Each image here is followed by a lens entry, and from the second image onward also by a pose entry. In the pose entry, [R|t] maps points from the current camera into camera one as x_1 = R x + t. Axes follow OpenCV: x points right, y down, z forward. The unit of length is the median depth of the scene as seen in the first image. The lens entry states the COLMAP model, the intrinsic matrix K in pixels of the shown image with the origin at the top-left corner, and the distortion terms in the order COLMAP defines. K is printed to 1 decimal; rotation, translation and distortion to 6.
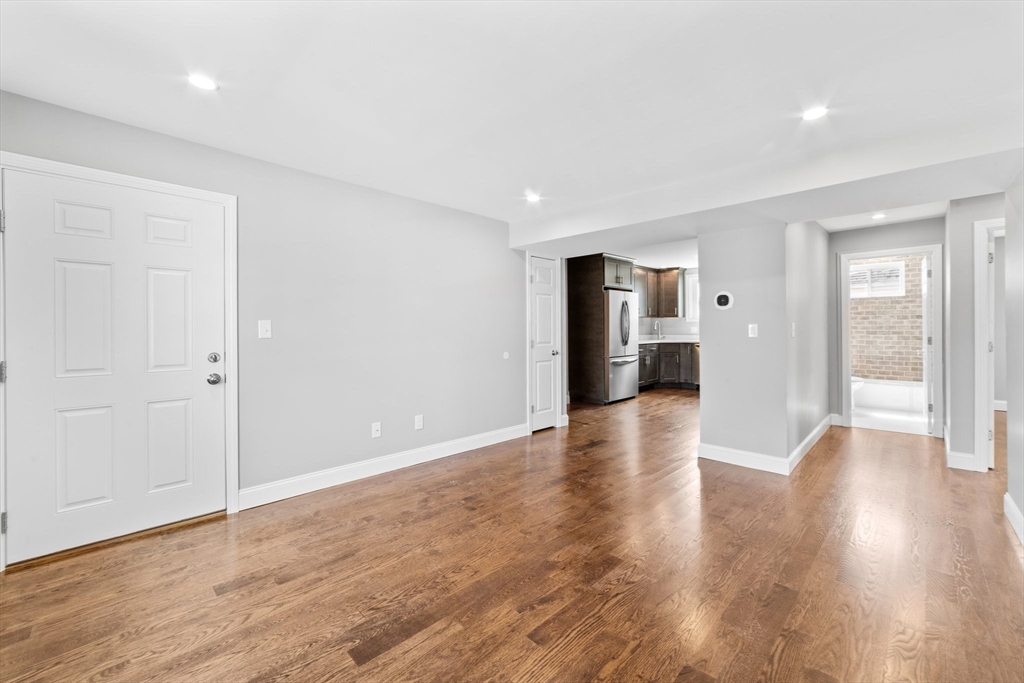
lens RADIAL K [[405.7, 0, 509.1], [0, 405.7, 325.0], [0, 0, 1]] dist [-0.008454, 0.001645]
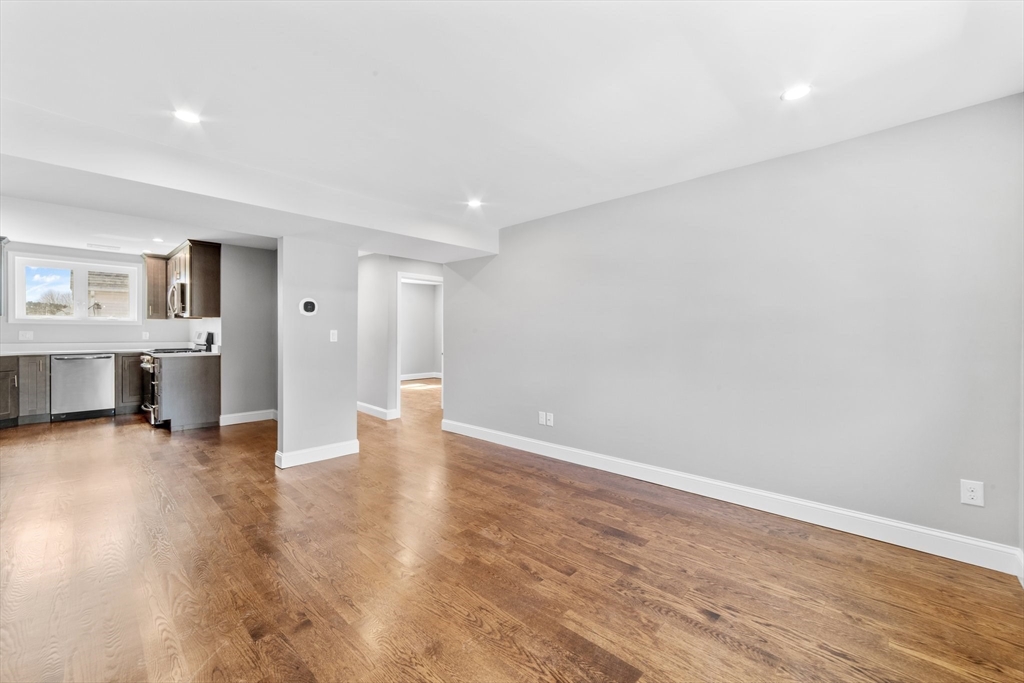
lens RADIAL K [[405.7, 0, 509.5], [0, 405.7, 337.6], [0, 0, 1]] dist [-0.008454, 0.001645]
pose [[-0.014165, -0.002791, 0.999896, -1.105632], [-0.013024, 0.999912, 0.002606, 0.019801], [-0.999815, -0.012986, -0.014201, 1.101927]]
